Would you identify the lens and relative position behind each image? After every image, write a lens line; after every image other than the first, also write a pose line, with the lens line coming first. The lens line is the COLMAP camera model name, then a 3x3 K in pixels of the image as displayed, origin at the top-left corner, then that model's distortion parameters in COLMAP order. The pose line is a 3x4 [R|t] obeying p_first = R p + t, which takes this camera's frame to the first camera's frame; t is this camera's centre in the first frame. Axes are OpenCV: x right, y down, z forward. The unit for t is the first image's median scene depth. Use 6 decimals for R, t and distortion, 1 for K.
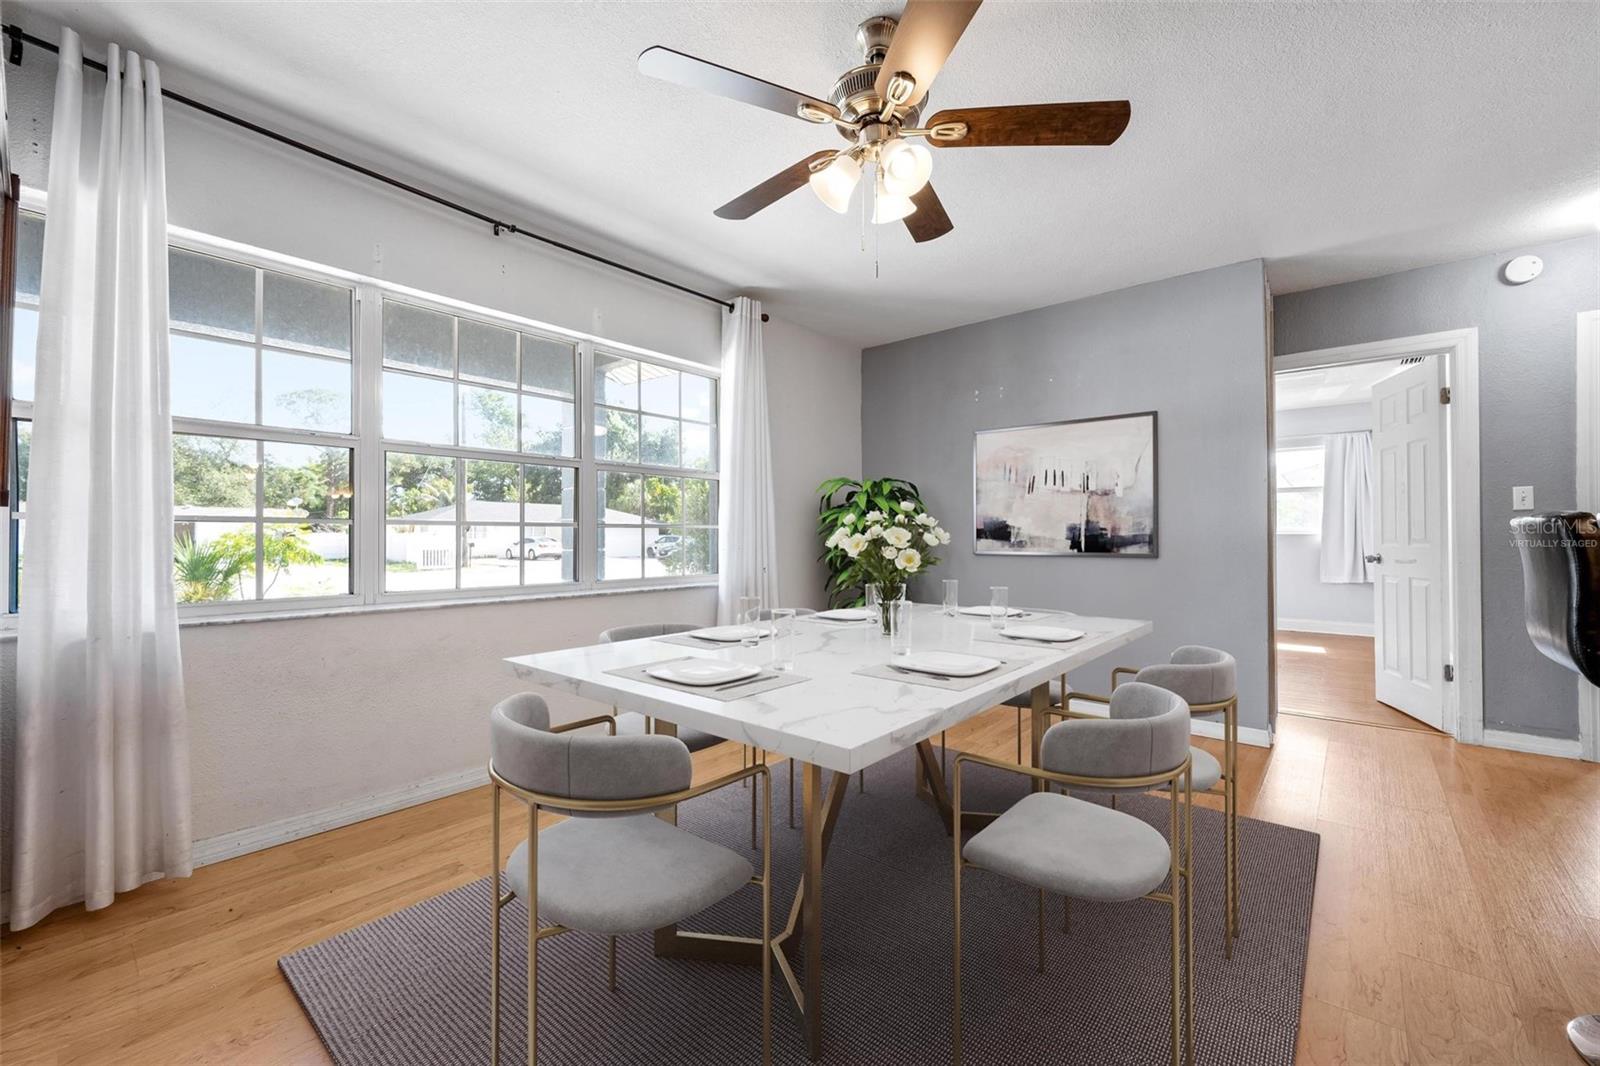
lens RADIAL K [[654.8, 0, 807.3], [0, 654.8, 530.5], [0, 0, 1]] dist [0.000714, -0.000016]
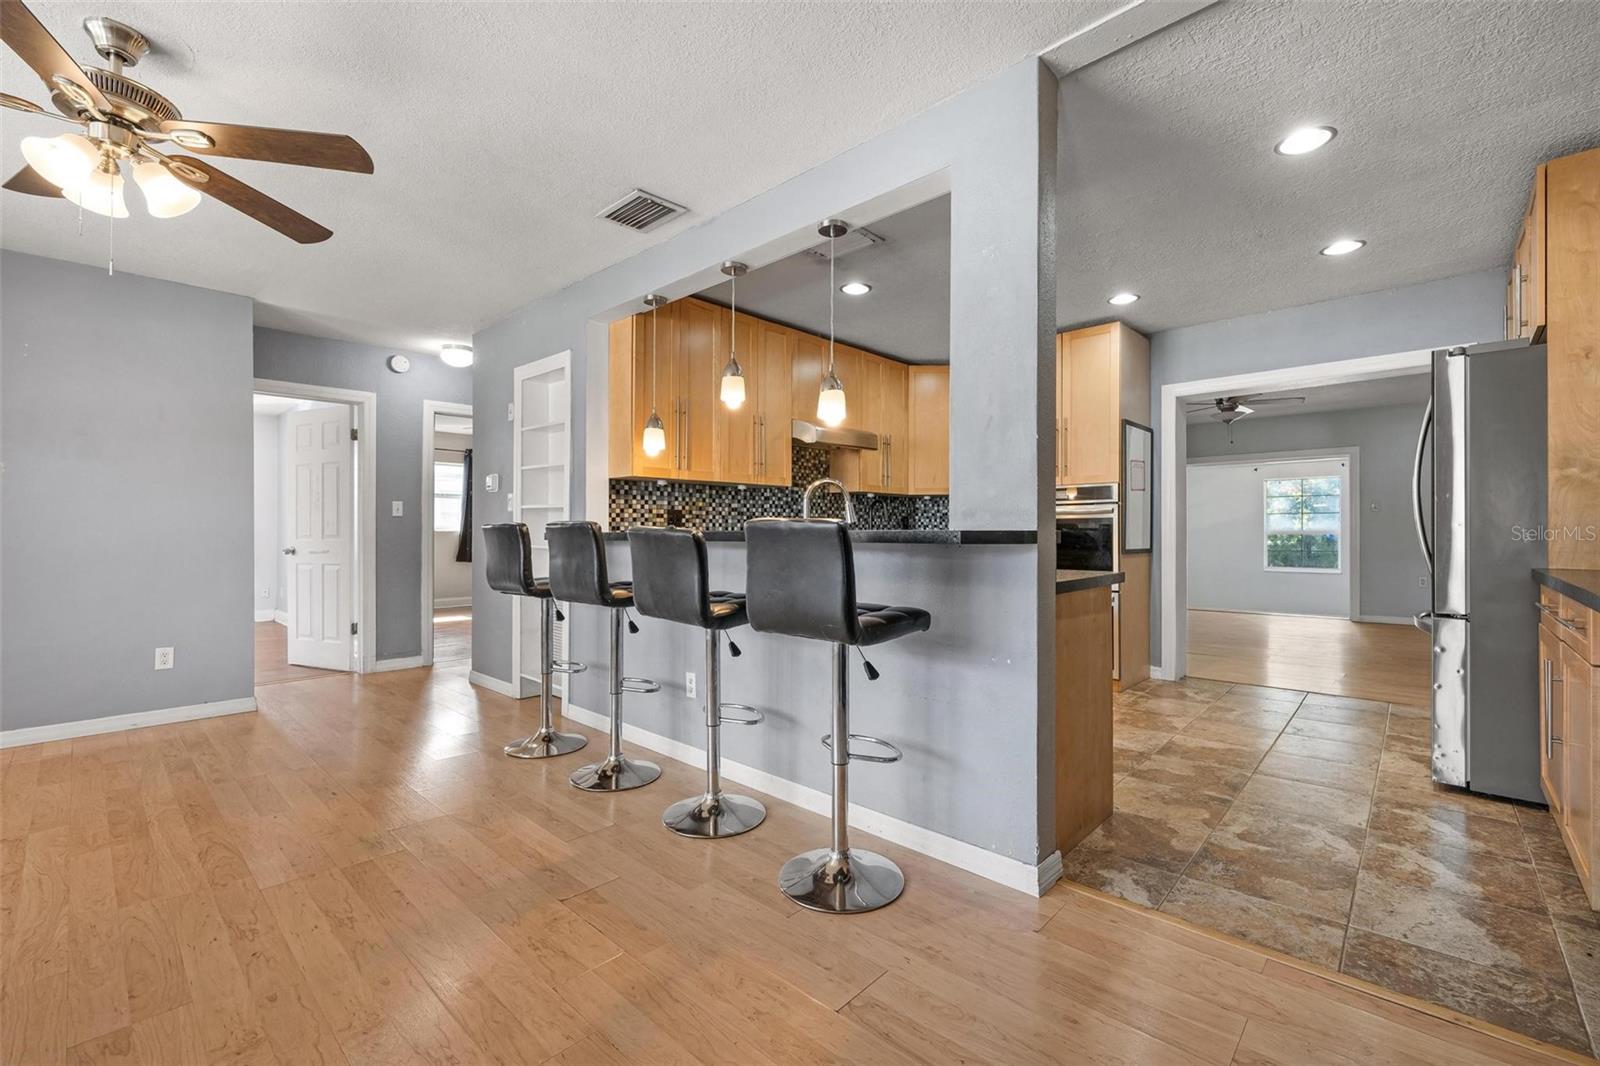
lens RADIAL K [[682.8, 0, 802.3], [0, 682.8, 528.7], [0, 0, 1]] dist [-0.001408, -0.000118]
pose [[0.056729, 0.003877, 0.998382, -0.467892], [-0.007185, 0.999968, -0.003474, -0.002663], [-0.998364, -0.006976, 0.056755, -0.059947]]
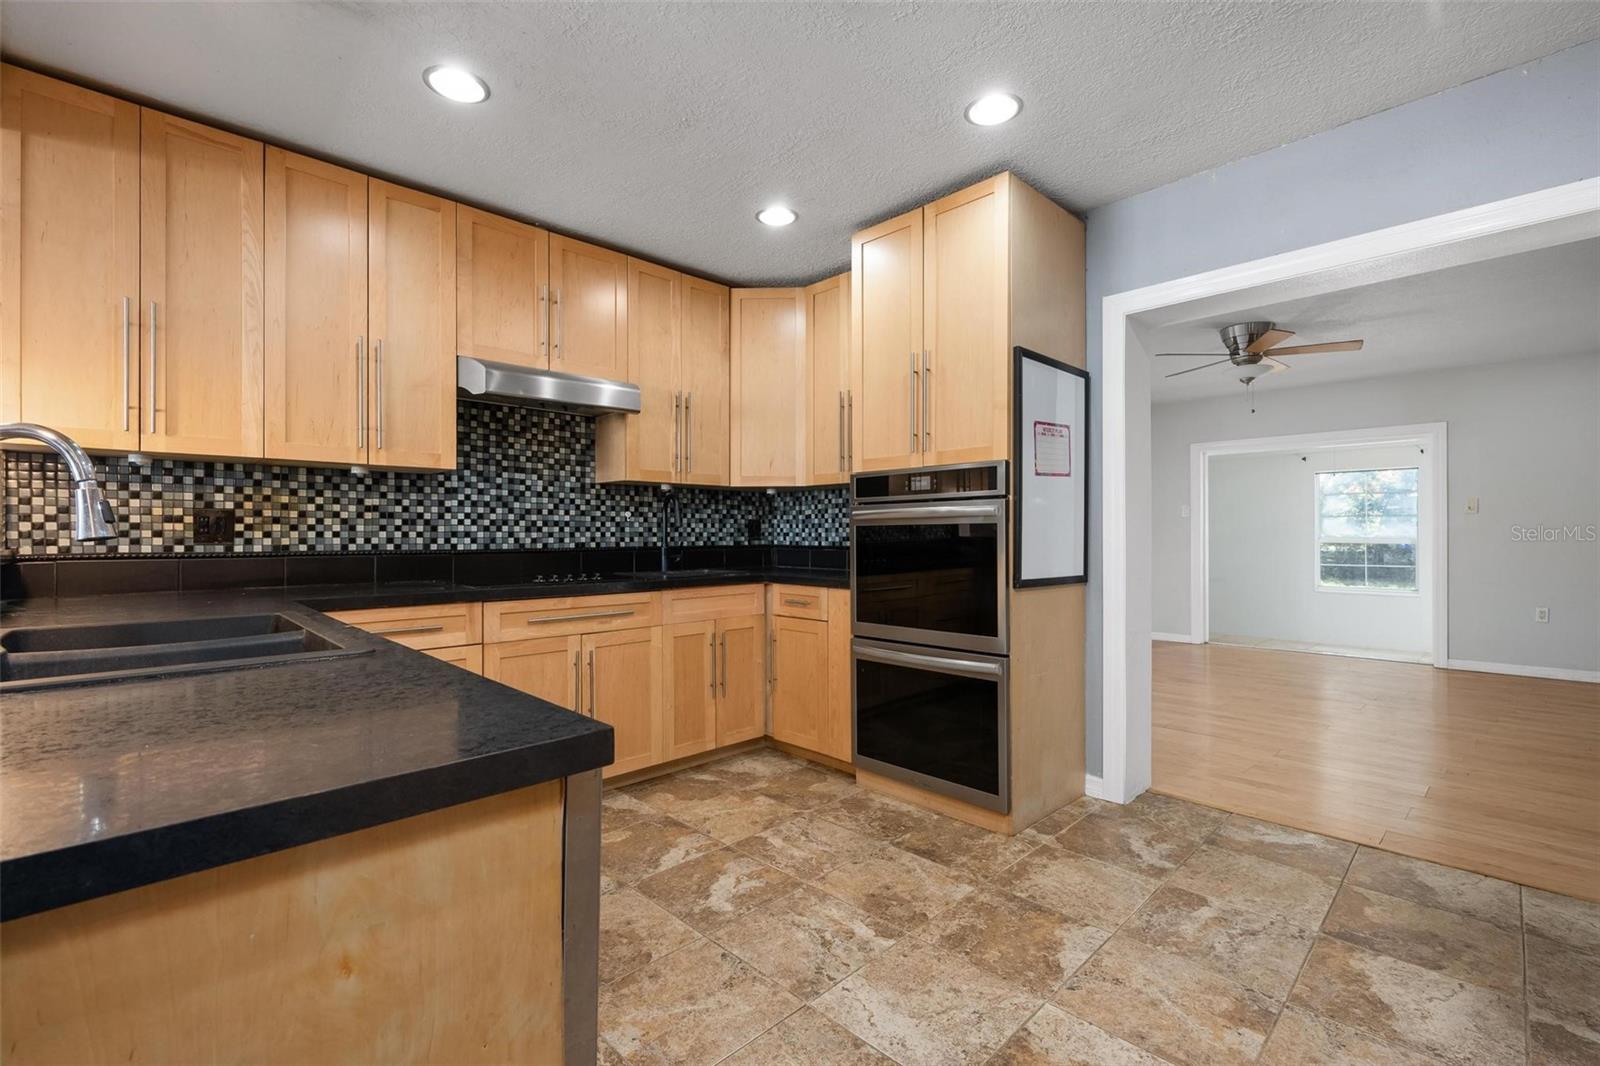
lens RADIAL K [[702.6, 0, 804.4], [0, 702.6, 529.7], [0, 0, 1]] dist [-0.001782, -0.000411]
pose [[0.107262, 0.006442, 0.994210, 0.110241], [-0.008718, 0.999947, -0.005538, -0.019587], [-0.994193, -0.008073, 0.107313, -0.461340]]
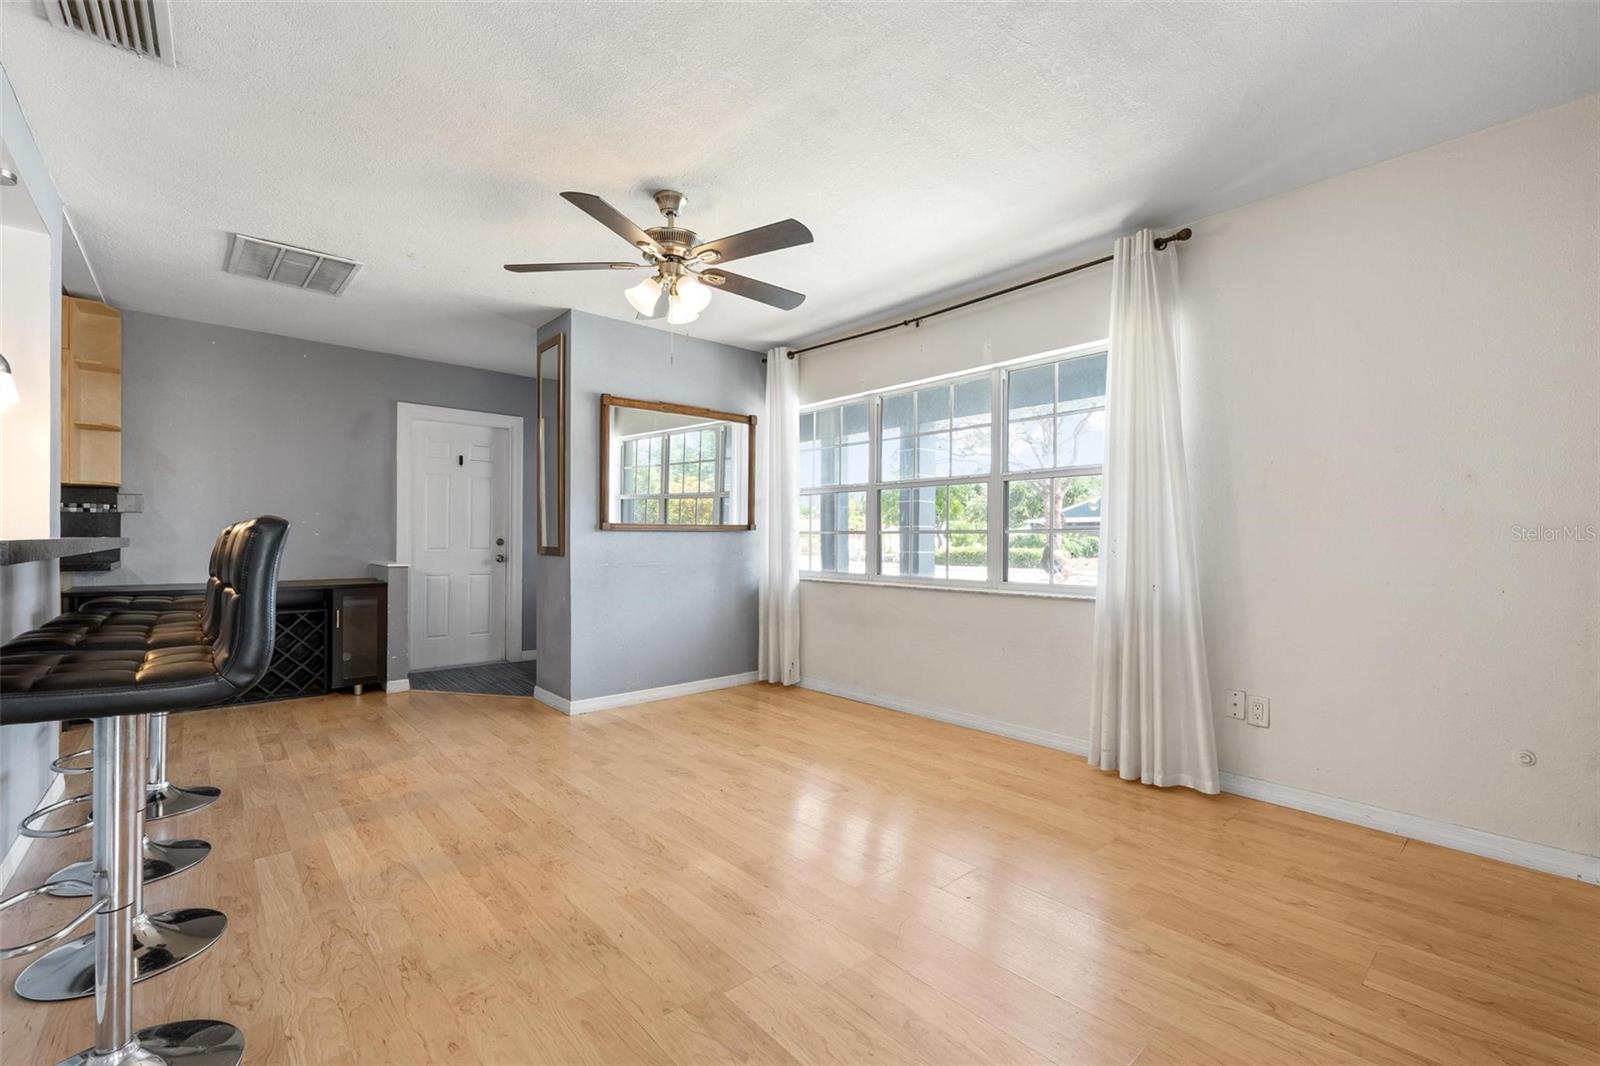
lens RADIAL K [[675.2, 0, 800.0], [0, 675.2, 533.0], [0, 0, 1]] dist [0.000921, 0.000055]
pose [[-0.149280, -0.009766, -0.988747, 0.841708], [0.006108, 0.999923, -0.010799, 0.005235], [0.988776, -0.007651, -0.149209, 0.815834]]
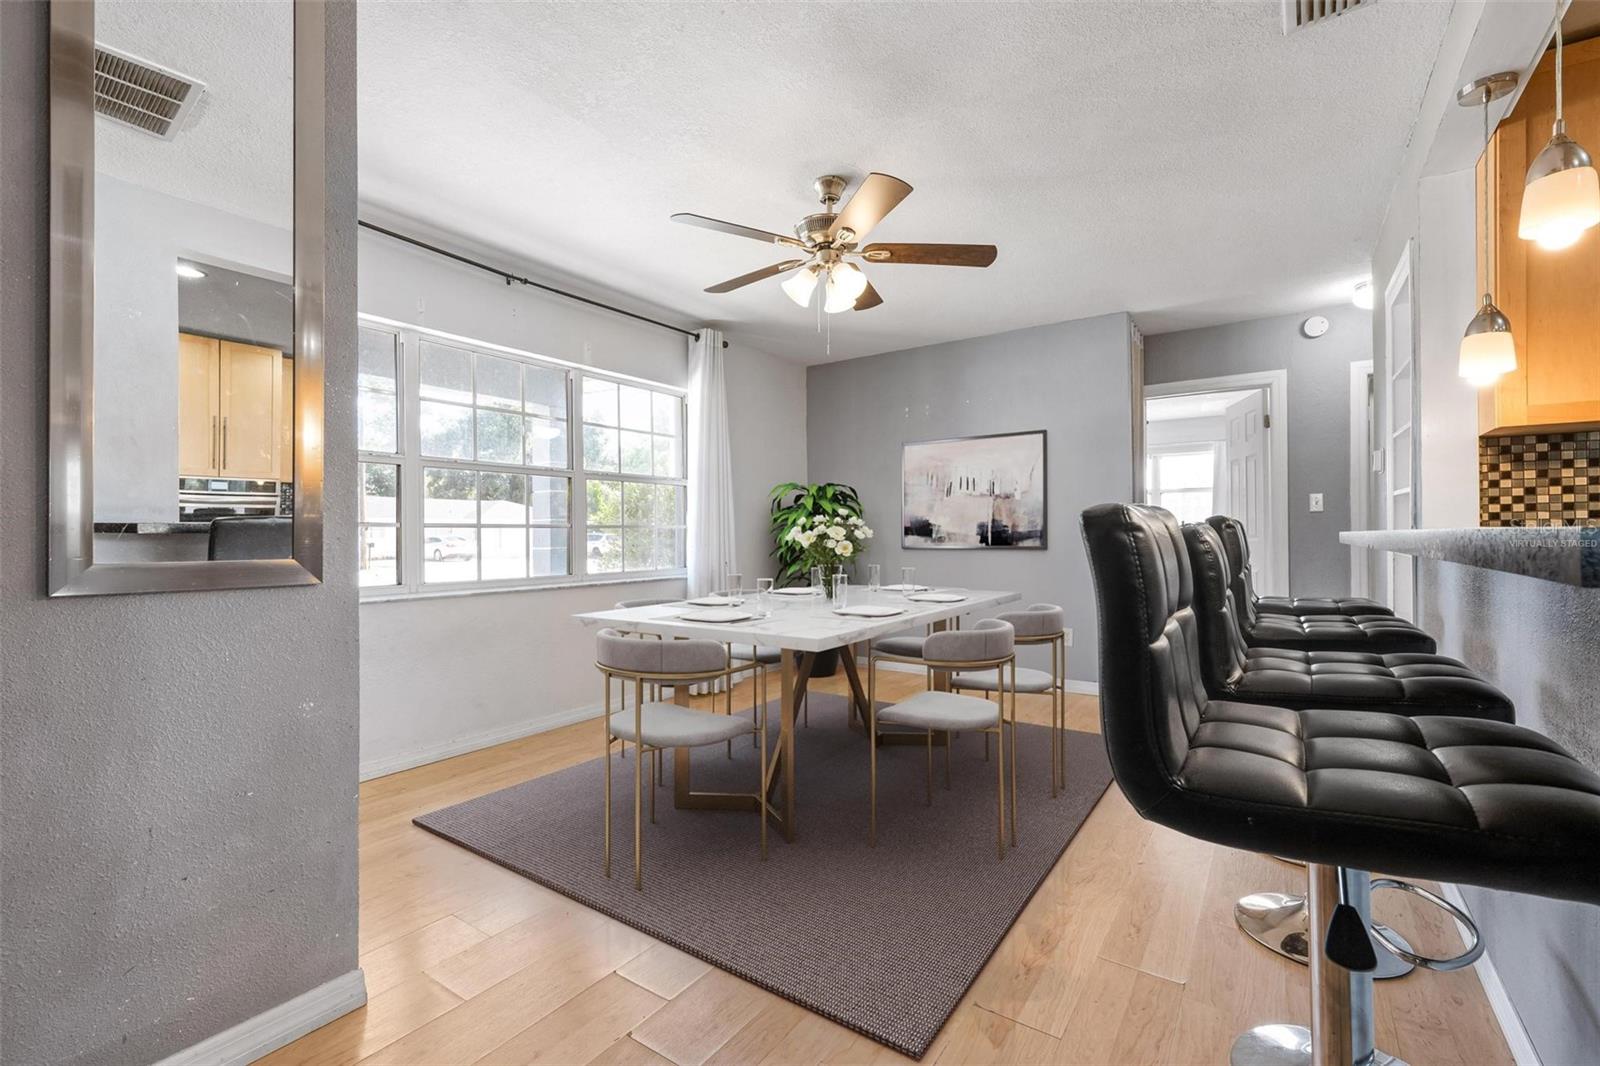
lens RADIAL K [[702.6, 0, 804.4], [0, 702.6, 529.7], [0, 0, 1]] dist [-0.001782, -0.000411]
pose [[0.995554, -0.004938, 0.094064, -0.050207], [0.004564, 0.999981, 0.004195, -0.004966], [-0.094083, -0.003747, 0.995557, -0.281166]]
